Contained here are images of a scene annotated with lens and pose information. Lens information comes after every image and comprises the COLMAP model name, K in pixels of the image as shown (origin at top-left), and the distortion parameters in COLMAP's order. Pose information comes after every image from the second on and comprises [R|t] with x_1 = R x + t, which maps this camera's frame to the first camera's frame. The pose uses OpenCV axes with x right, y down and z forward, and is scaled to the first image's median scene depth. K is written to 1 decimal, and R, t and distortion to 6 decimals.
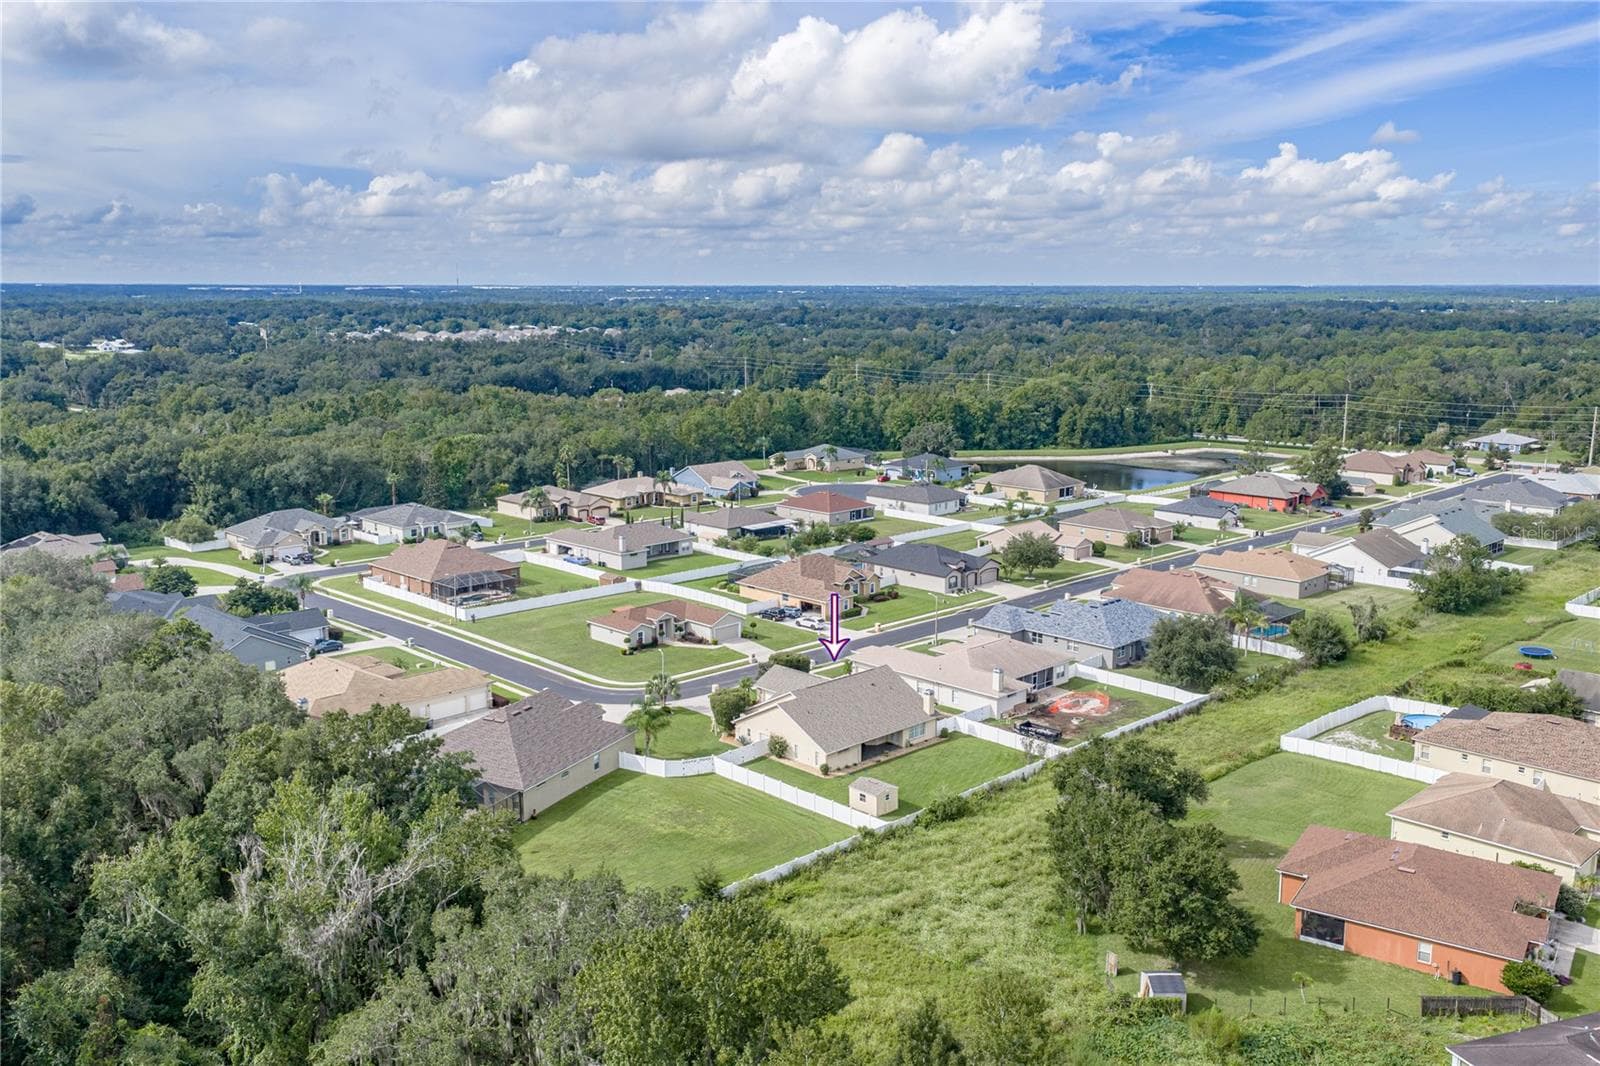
lens RADIAL K [[1383.3, 0, 800.0], [0, 1383.3, 533.0], [0, 0, 1]] dist [0.028642, 0.000963]
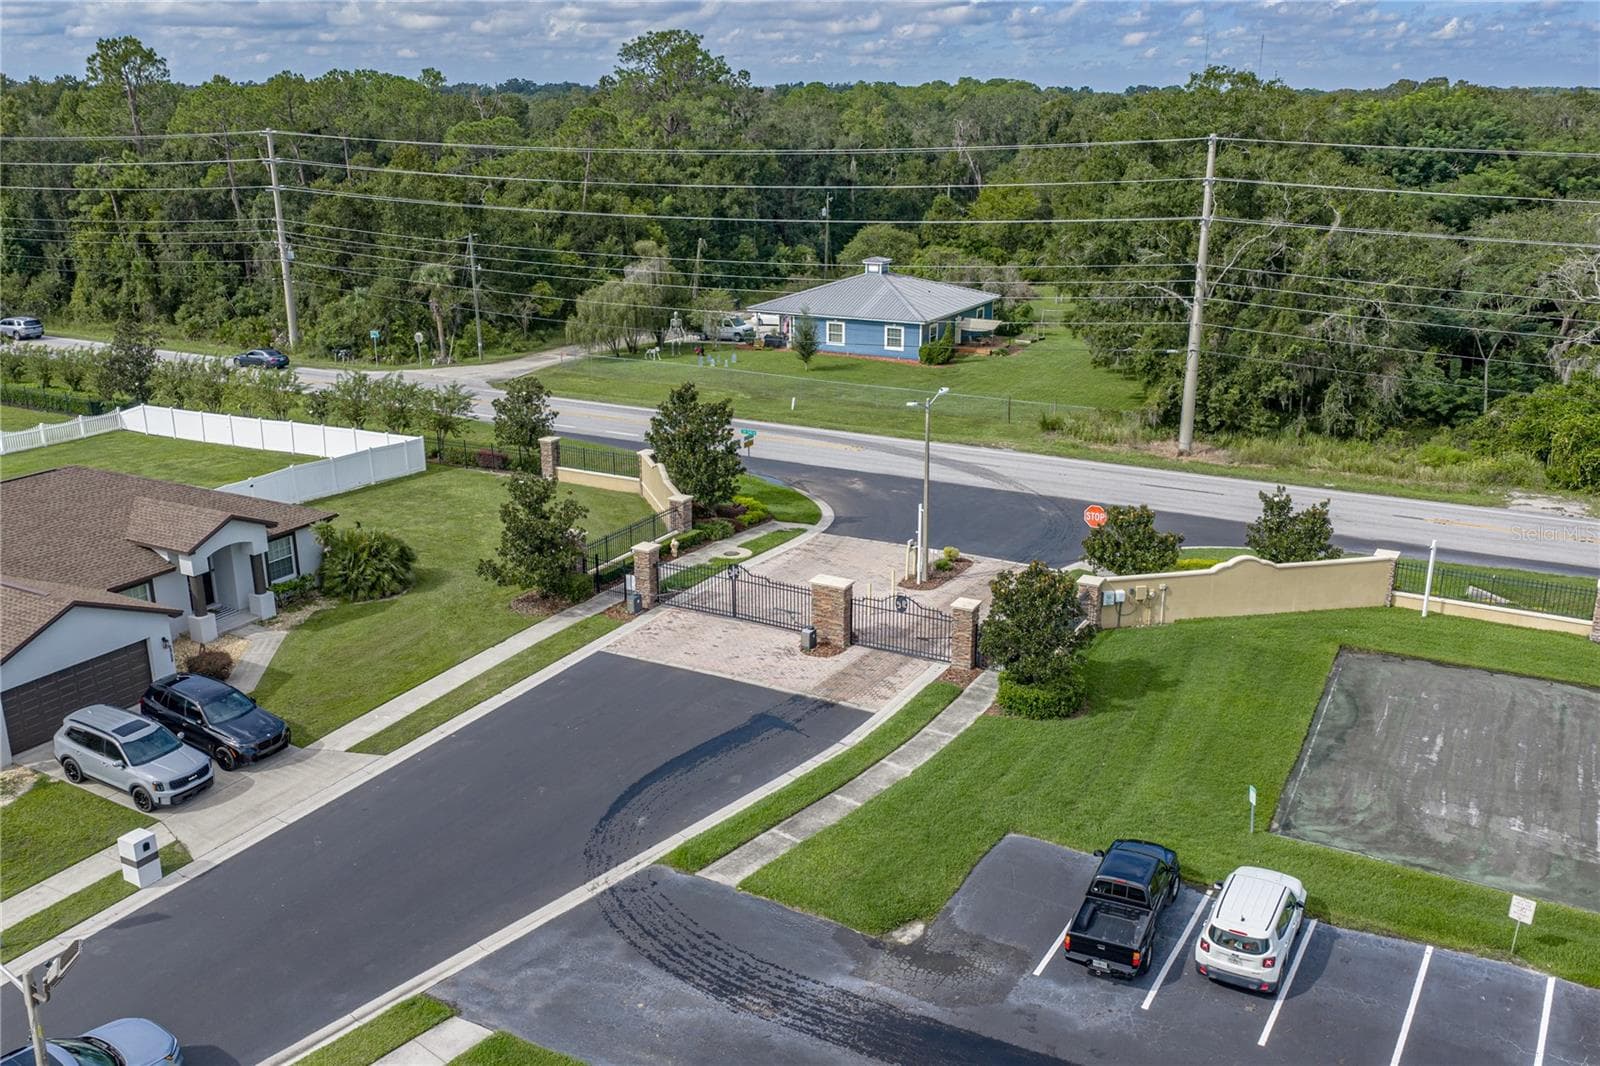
lens RADIAL K [[1383.3, 0, 800.0], [0, 1383.3, 533.0], [0, 0, 1]] dist [0.028642, 0.000963]
pose [[0.963566, -0.086260, 0.253181, 0.422805], [0.053351, 0.989531, 0.134094, -0.059516], [-0.262098, -0.115701, 0.958081, 0.754163]]
